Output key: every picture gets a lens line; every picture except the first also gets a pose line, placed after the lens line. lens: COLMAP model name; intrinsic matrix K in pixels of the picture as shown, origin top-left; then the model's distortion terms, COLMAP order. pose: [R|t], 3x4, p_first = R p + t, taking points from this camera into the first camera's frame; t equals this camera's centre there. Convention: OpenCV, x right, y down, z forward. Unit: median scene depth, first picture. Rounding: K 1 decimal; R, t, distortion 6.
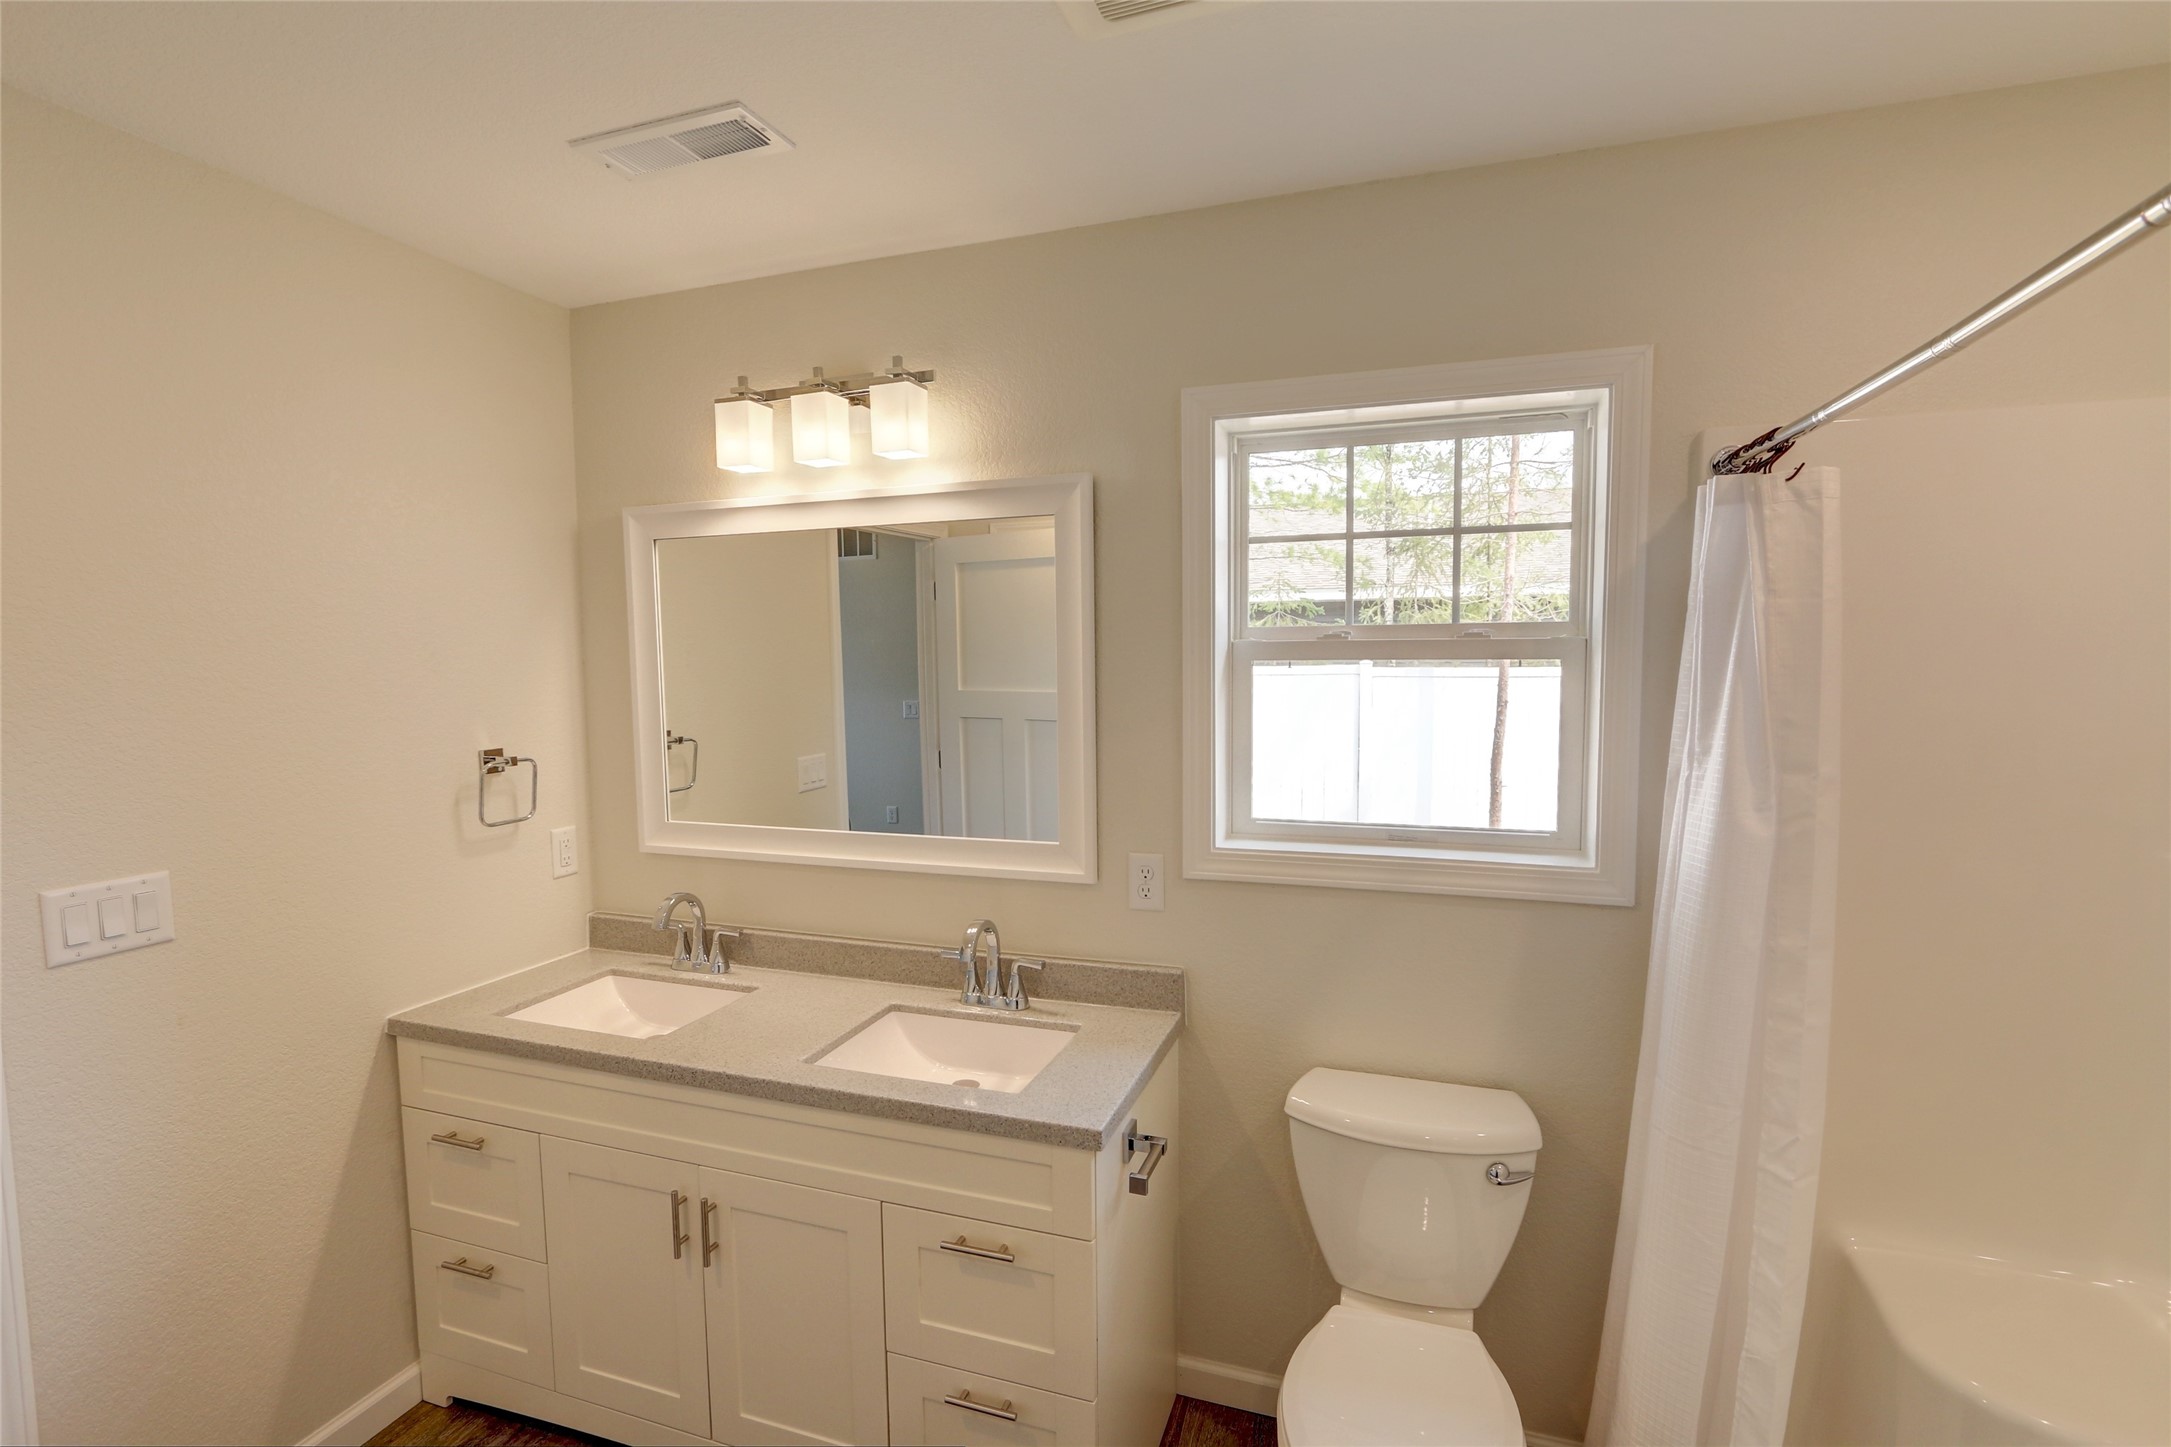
lens RADIAL K [[1001.2, 0, 1084.2], [0, 1001.2, 734.4], [0, 0, 1]] dist [-0.001023, 0.000034]
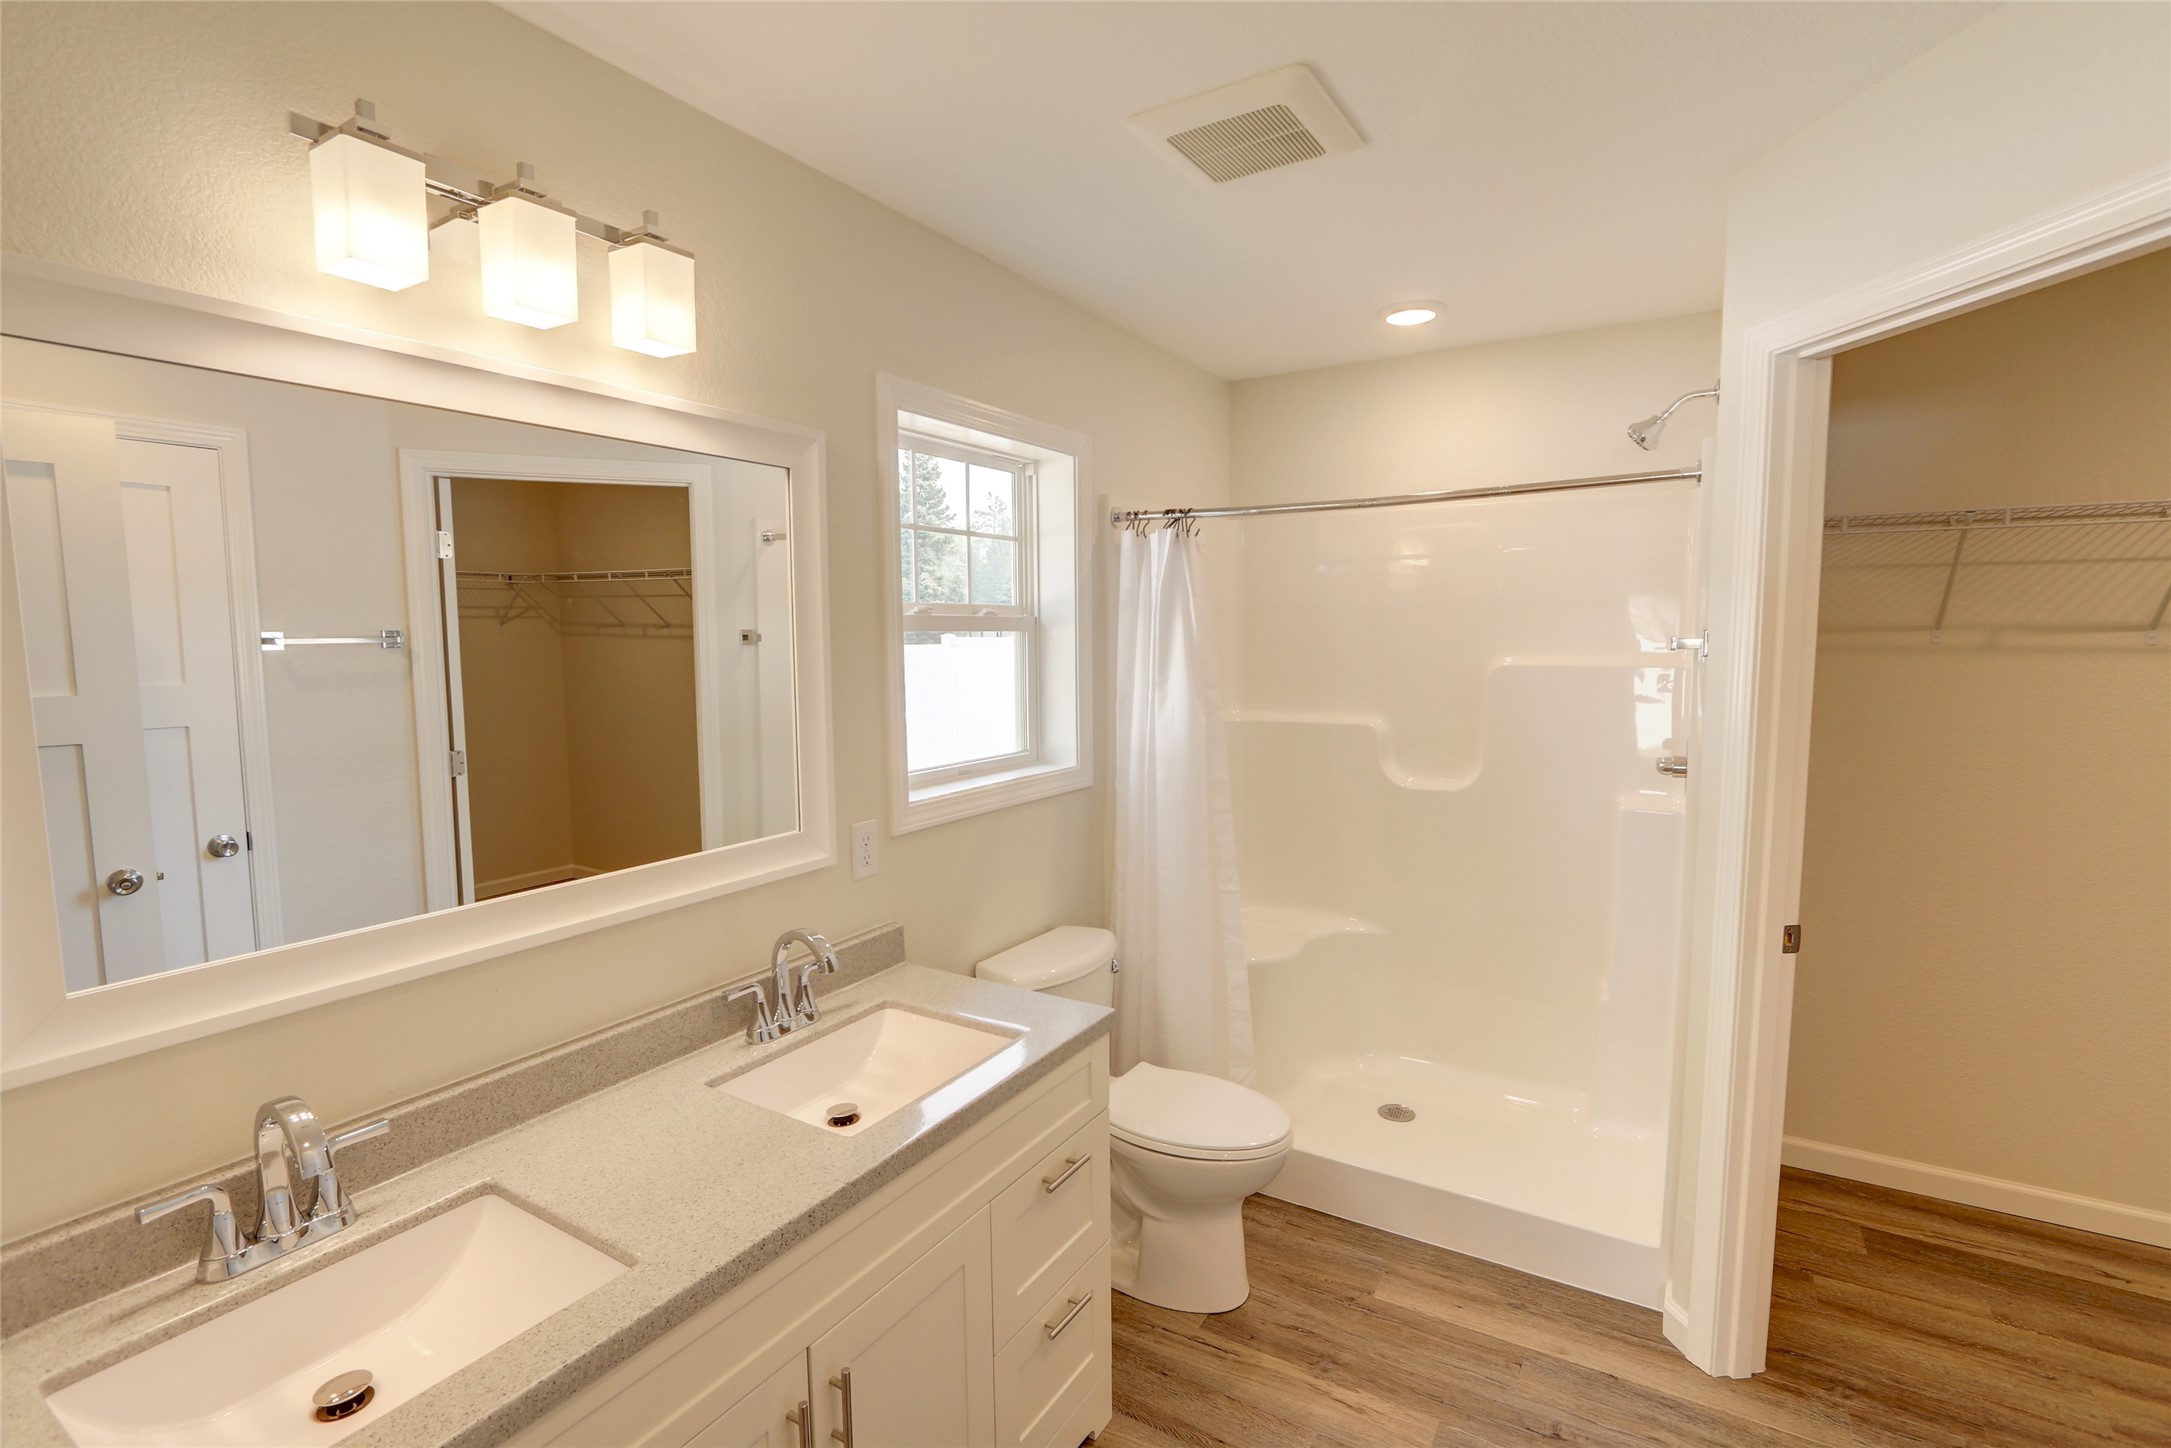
lens RADIAL K [[1003.5, 0, 1085.5], [0, 1003.5, 724.0], [0, 0, 1]] dist [0.000768, 0.000460]
pose [[0.217549, -0.084817, 0.972357, -0.877347], [0.075033, 0.994722, 0.069981, -0.033699], [-0.973161, 0.057734, 0.222765, 0.556777]]
